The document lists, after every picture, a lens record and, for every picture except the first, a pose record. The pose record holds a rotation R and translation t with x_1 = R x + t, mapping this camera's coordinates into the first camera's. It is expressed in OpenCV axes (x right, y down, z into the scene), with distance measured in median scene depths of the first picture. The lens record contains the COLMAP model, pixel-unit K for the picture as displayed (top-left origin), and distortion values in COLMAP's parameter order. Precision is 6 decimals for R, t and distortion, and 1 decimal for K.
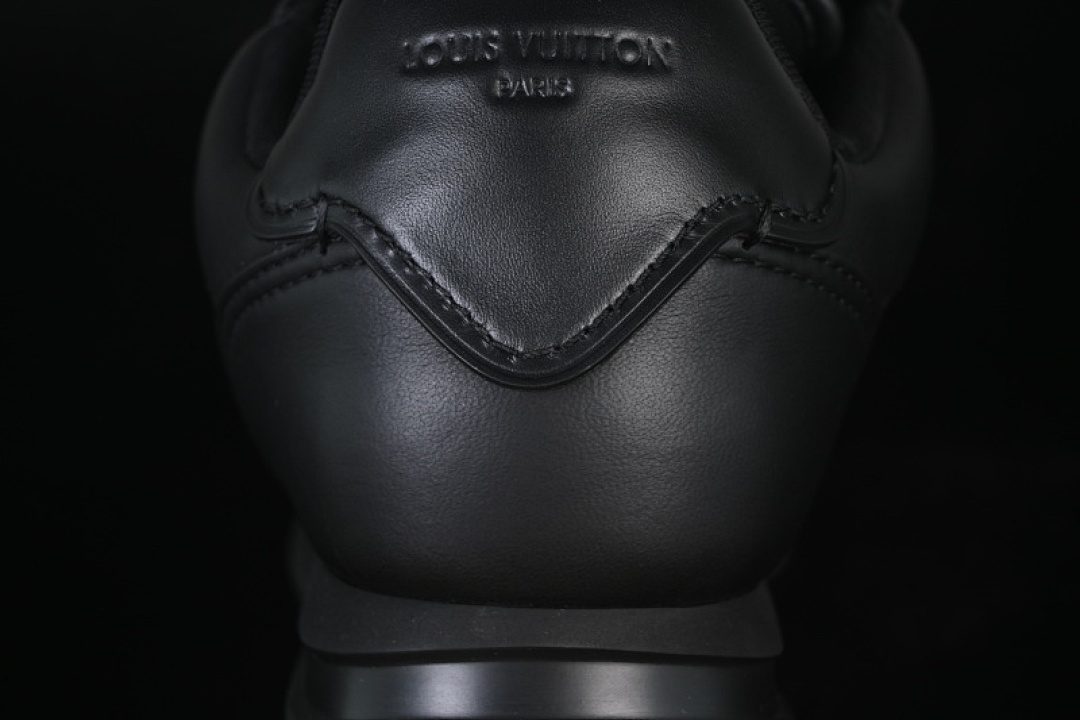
lens RADIAL K [[2435.8, 0, 540.3], [0, 2435.8, 360.1], [0, 0, 1]] dist [-0.071530, 0.000000]
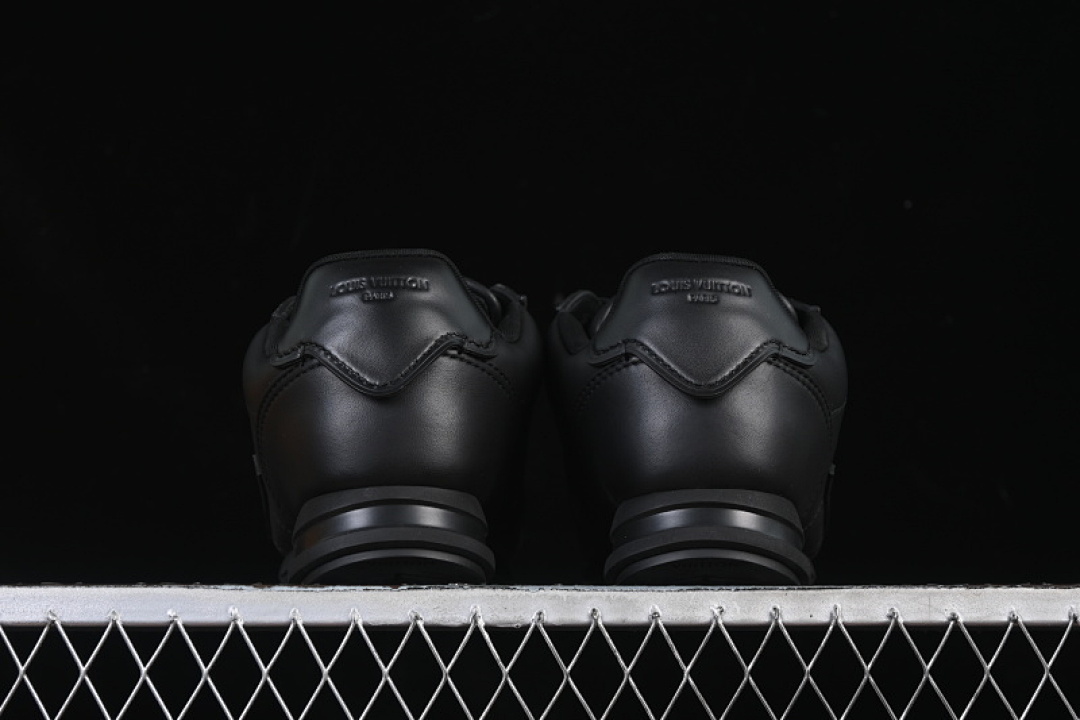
lens RADIAL K [[2435.8, 0, 541.2], [0, 2435.8, 360.8], [0, 0, 1]] dist [-0.071530, 0.000000]
pose [[0.997238, -0.041301, 0.061736, 0.007506], [0.057660, 0.954403, -0.292901, 0.777300], [-0.046823, 0.295652, 0.954148, -1.626686]]
